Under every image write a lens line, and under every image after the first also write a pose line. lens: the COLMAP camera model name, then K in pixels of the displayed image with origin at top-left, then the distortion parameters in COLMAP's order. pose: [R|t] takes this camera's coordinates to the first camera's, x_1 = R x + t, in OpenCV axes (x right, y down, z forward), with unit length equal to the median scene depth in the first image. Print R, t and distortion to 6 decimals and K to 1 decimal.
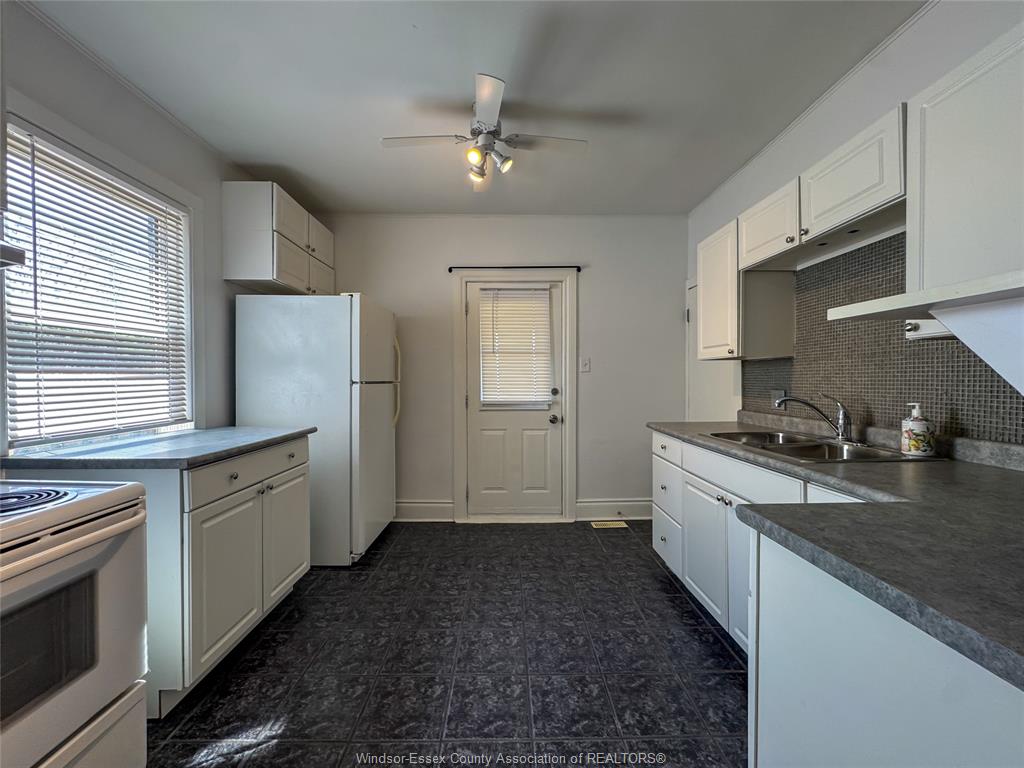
lens RADIAL K [[414.8, 0, 513.1], [0, 414.8, 381.1], [0, 0, 1]] dist [-0.002766, 0.001309]
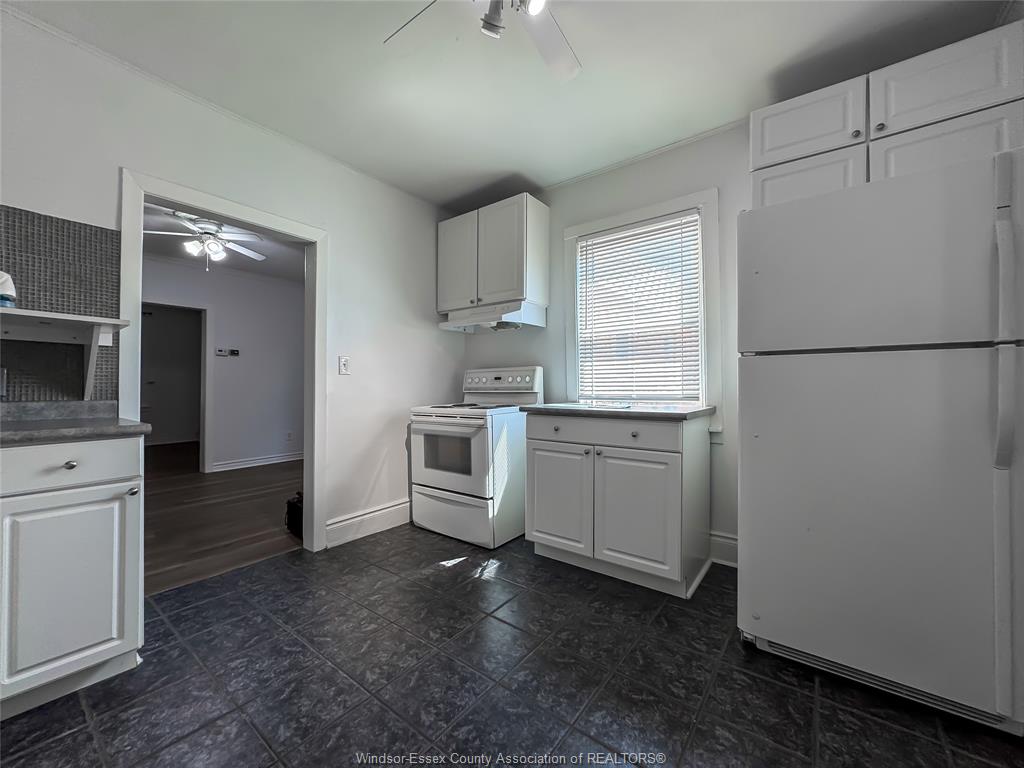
lens RADIAL K [[414.8, 0, 515.1], [0, 414.8, 383.6], [0, 0, 1]] dist [-0.002766, 0.001309]
pose [[-0.626479, -0.003109, -0.779432, 0.500870], [-0.003978, 0.999992, -0.000792, 0.075795], [0.779428, 0.002604, -0.626486, 1.714699]]
